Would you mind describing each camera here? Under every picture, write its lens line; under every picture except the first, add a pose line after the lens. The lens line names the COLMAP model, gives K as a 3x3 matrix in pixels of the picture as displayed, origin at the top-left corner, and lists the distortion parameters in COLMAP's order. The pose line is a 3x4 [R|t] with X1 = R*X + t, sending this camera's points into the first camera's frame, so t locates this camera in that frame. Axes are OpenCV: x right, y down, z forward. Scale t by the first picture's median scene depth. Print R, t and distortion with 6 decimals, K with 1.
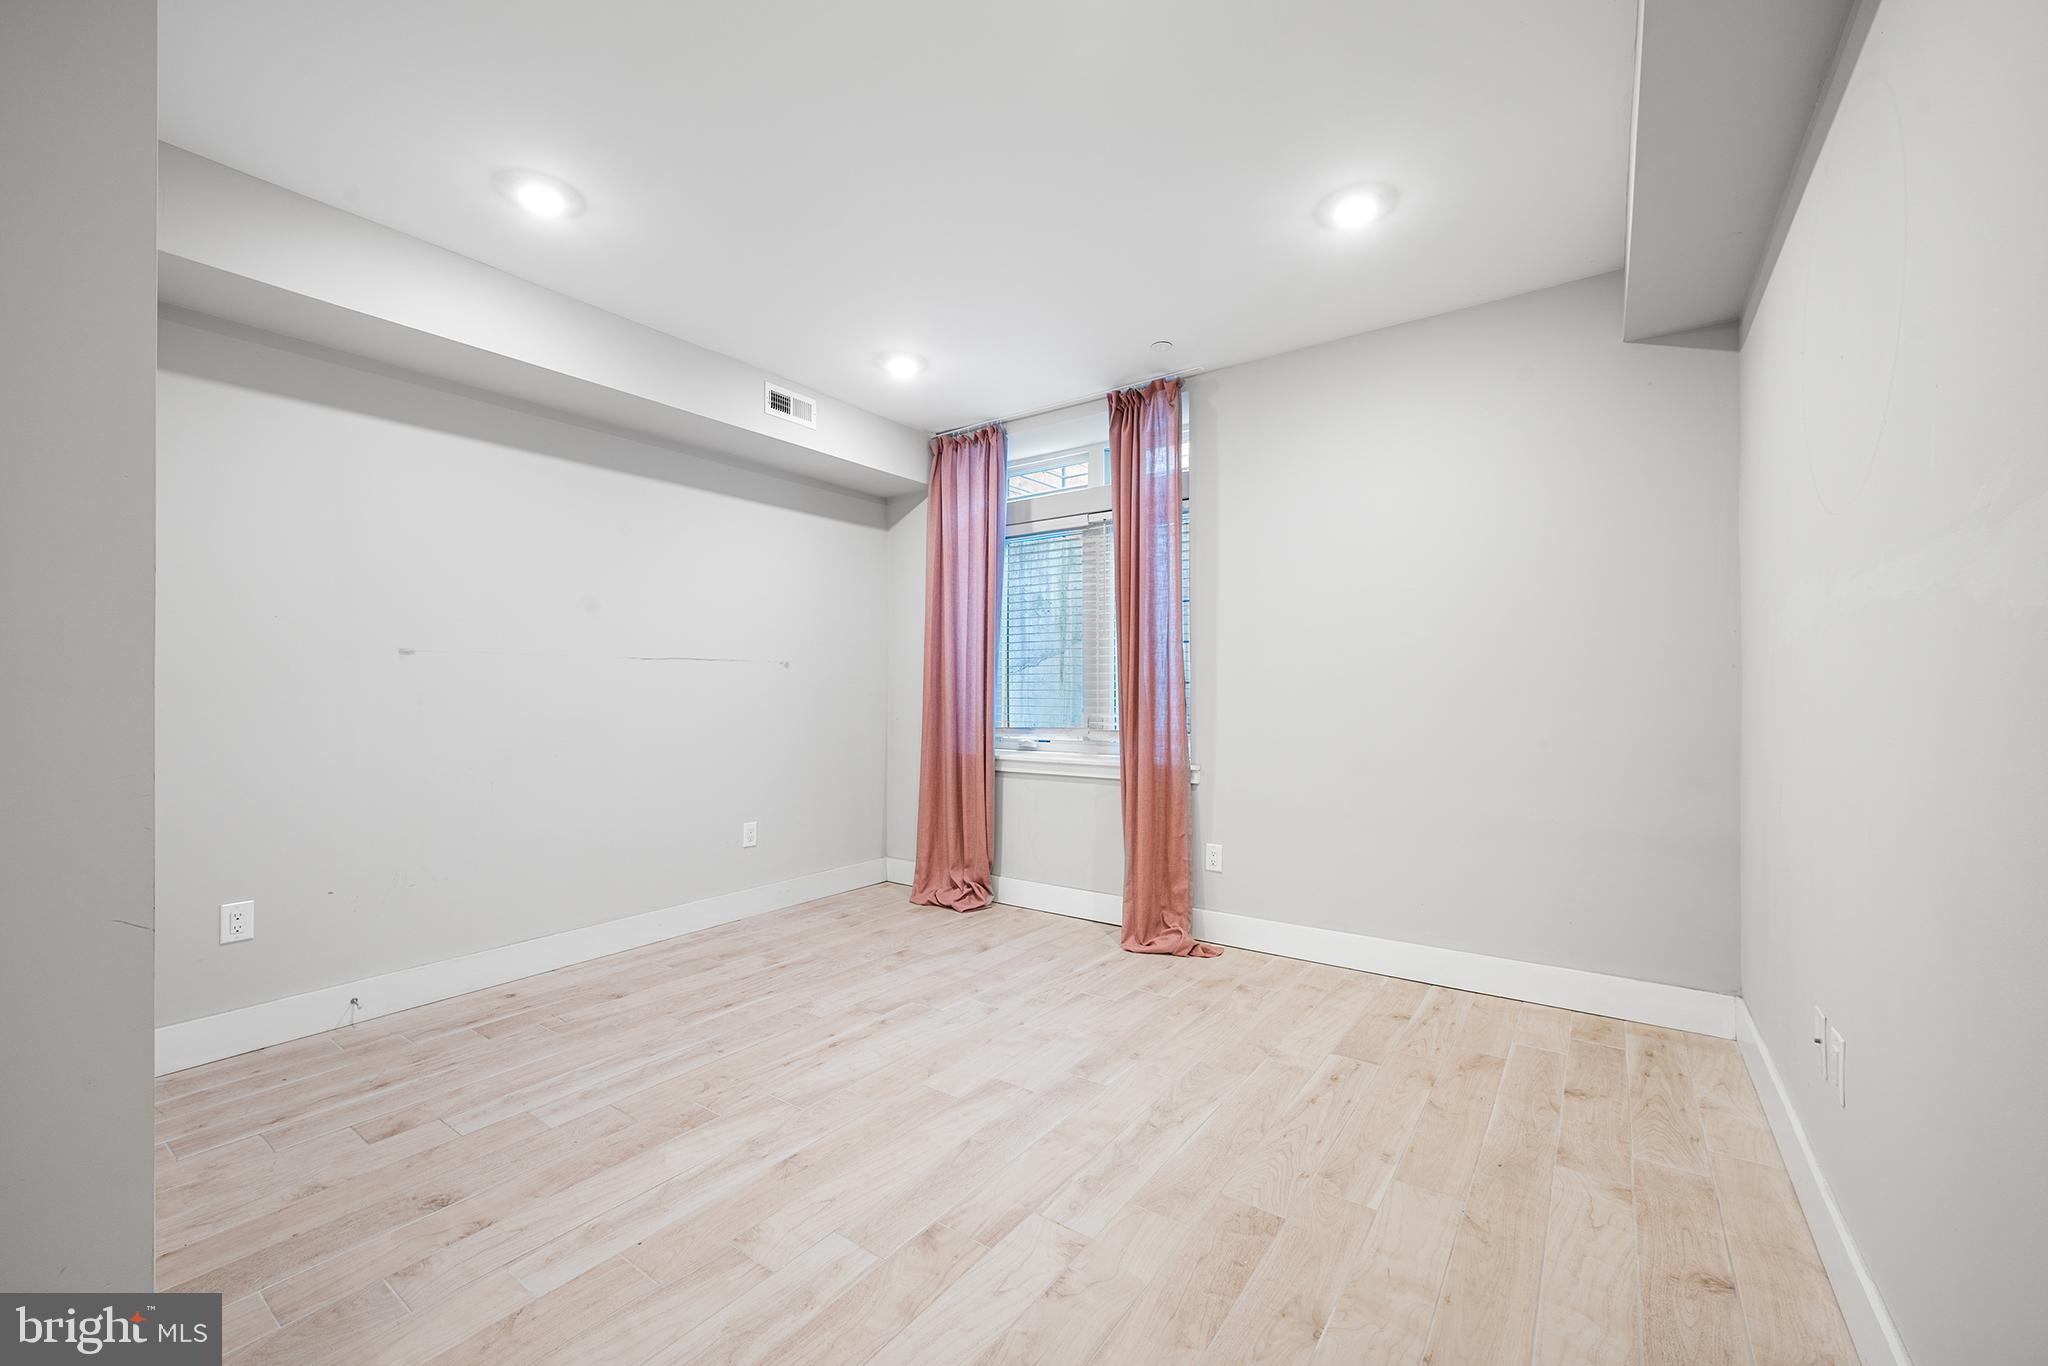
lens RADIAL K [[822.9, 0, 1018.2], [0, 822.9, 691.3], [0, 0, 1]] dist [0.000465, 0.000249]
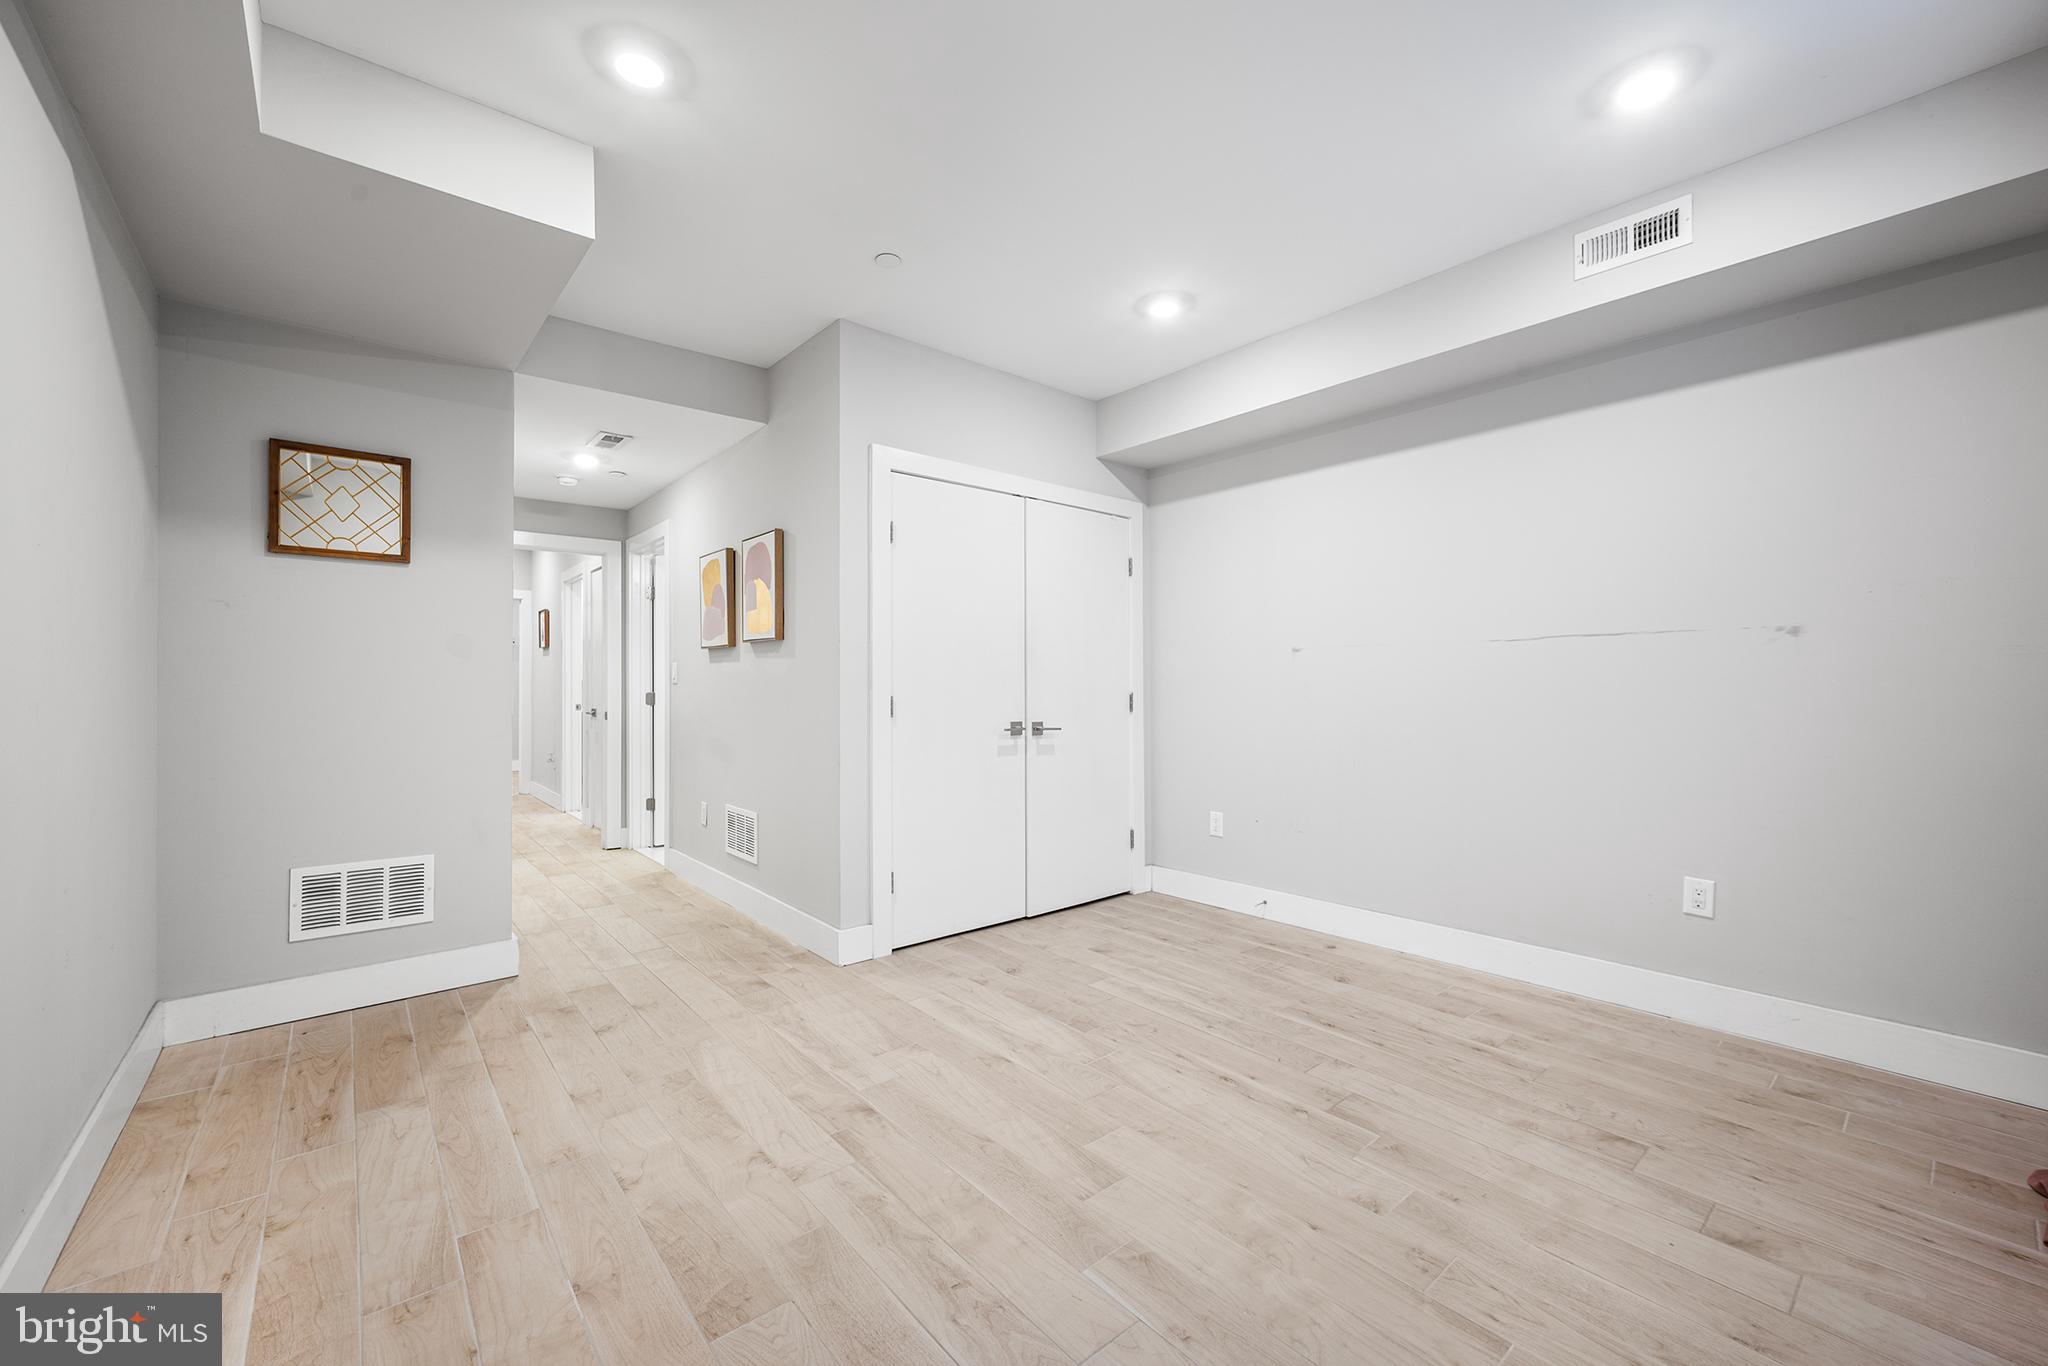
lens RADIAL K [[822.9, 0, 1018.5], [0, 822.9, 680.7], [0, 0, 1]] dist [0.000465, 0.000249]
pose [[-0.256493, -0.002596, -0.966543, 0.730100], [0.006152, 0.999972, -0.004318, 0.003881], [0.966527, -0.007054, -0.256469, 1.072213]]
